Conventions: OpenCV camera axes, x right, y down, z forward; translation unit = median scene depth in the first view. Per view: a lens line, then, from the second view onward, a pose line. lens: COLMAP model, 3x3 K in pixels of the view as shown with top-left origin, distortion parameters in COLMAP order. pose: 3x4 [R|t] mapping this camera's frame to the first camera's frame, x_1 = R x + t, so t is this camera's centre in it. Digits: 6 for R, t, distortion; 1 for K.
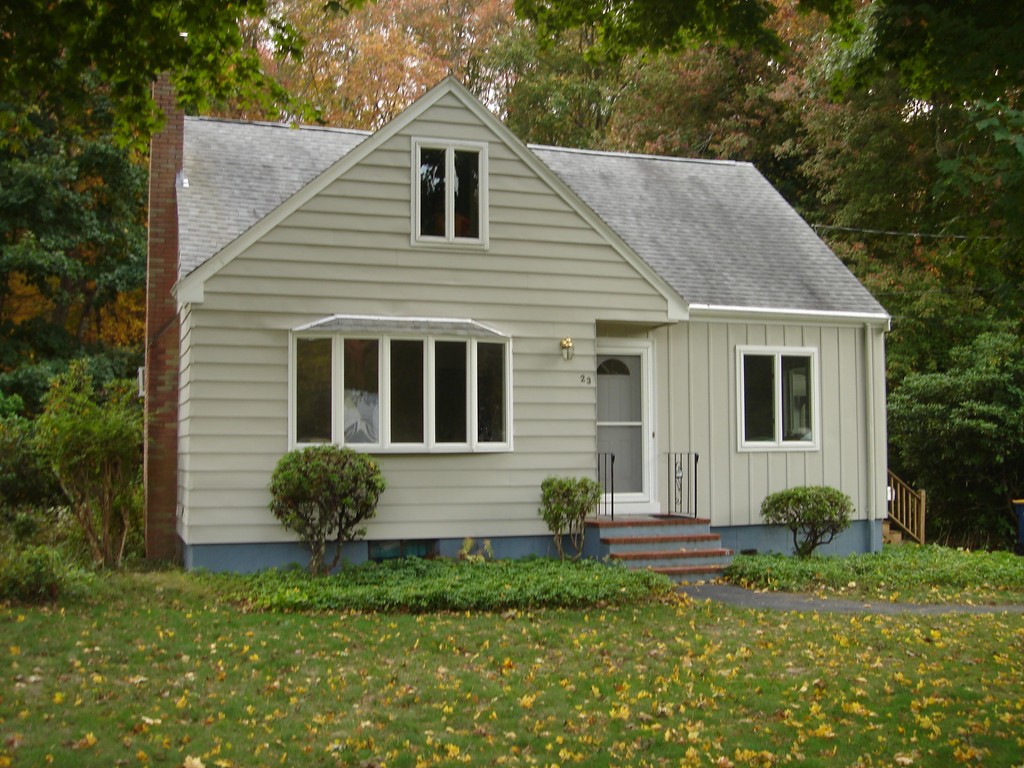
lens RADIAL K [[1163.4, 0, 512.0], [0, 1163.4, 384.0], [0, 0, 1]] dist [-0.131239, 0.030442]
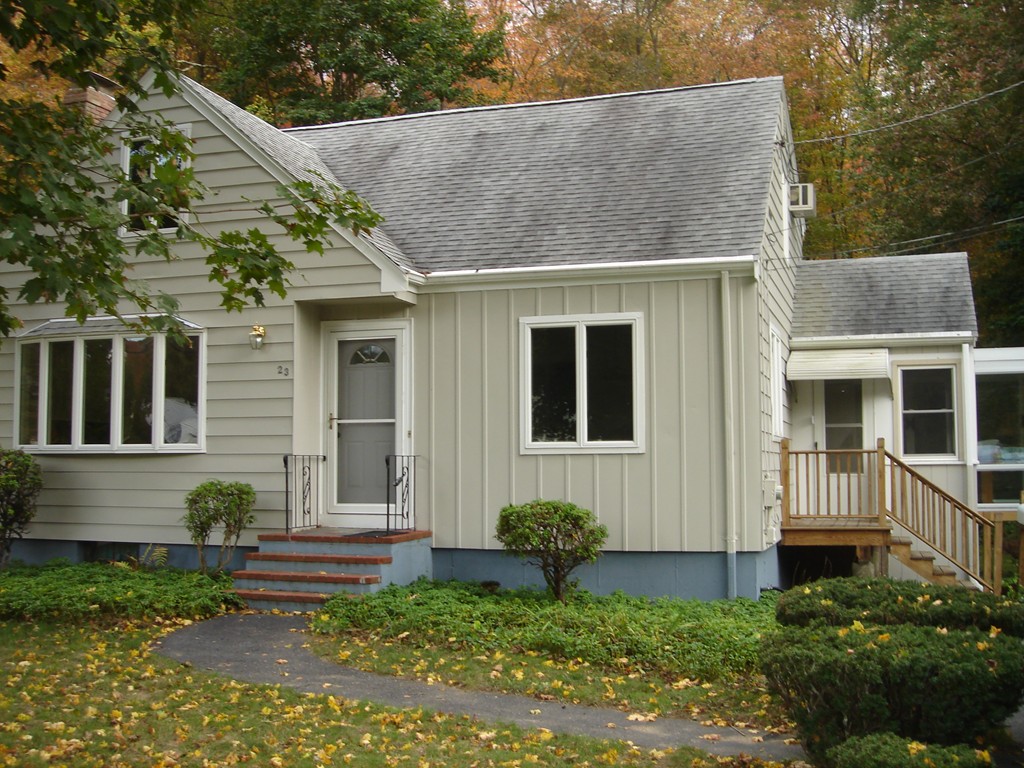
lens RADIAL K [[1163.4, 0, 512.0], [0, 1163.4, 384.0], [0, 0, 1]] dist [-0.131239, 0.030442]
pose [[0.796206, -0.045482, -0.603314, 0.677716], [0.033234, 0.998953, -0.031449, 0.036589], [0.604112, 0.004989, 0.796884, 0.388101]]
